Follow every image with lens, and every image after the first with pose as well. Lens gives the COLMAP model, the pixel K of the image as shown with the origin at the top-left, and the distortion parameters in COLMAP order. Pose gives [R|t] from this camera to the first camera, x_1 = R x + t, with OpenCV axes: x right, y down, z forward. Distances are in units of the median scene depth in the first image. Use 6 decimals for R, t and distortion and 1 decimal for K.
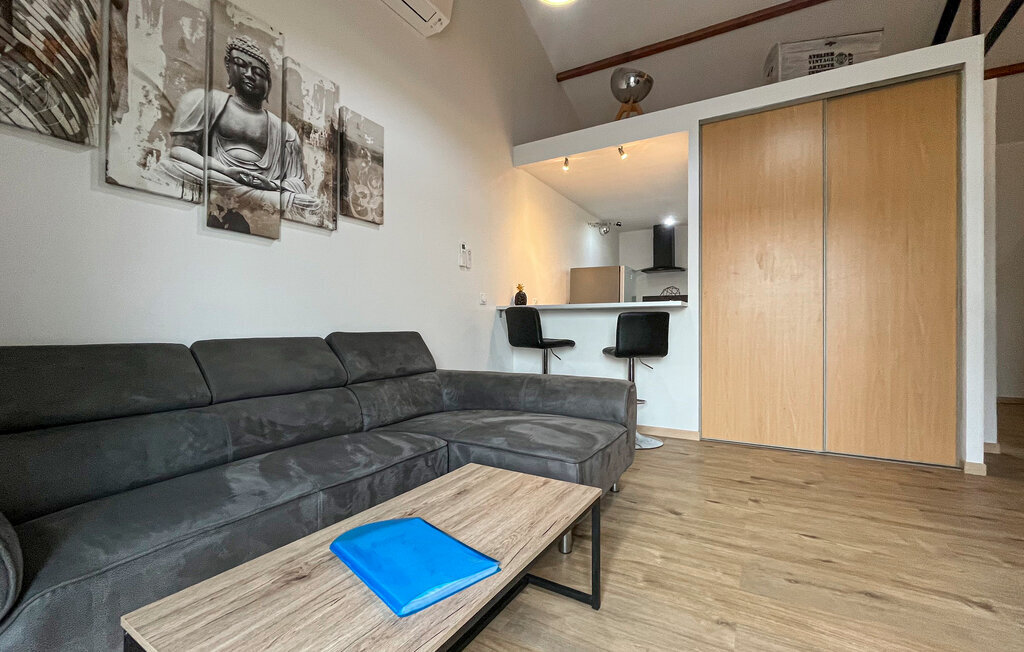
lens RADIAL K [[418.8, 0, 515.9], [0, 418.8, 322.6], [0, 0, 1]] dist [0.001280, -0.000244]
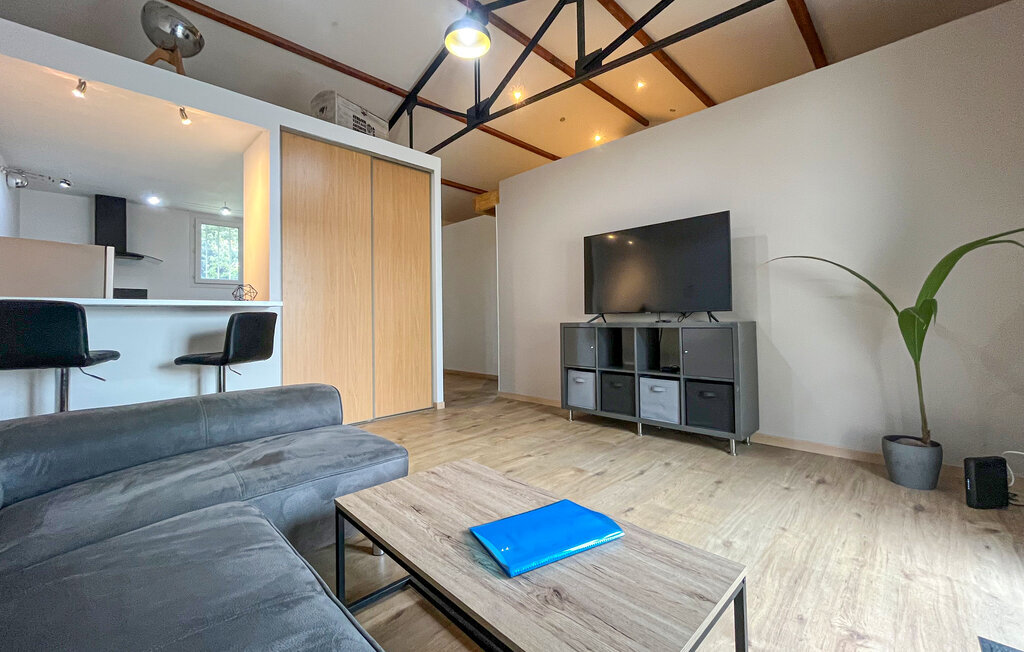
lens RADIAL K [[418.8, 0, 497.0], [0, 418.8, 306.7], [0, 0, 1]] dist [0.001280, -0.000244]
pose [[0.280431, 0.023141, 0.959595, -0.406120], [0.012795, 0.999530, -0.027844, -0.006314], [-0.959789, 0.020086, 0.280004, 0.231231]]
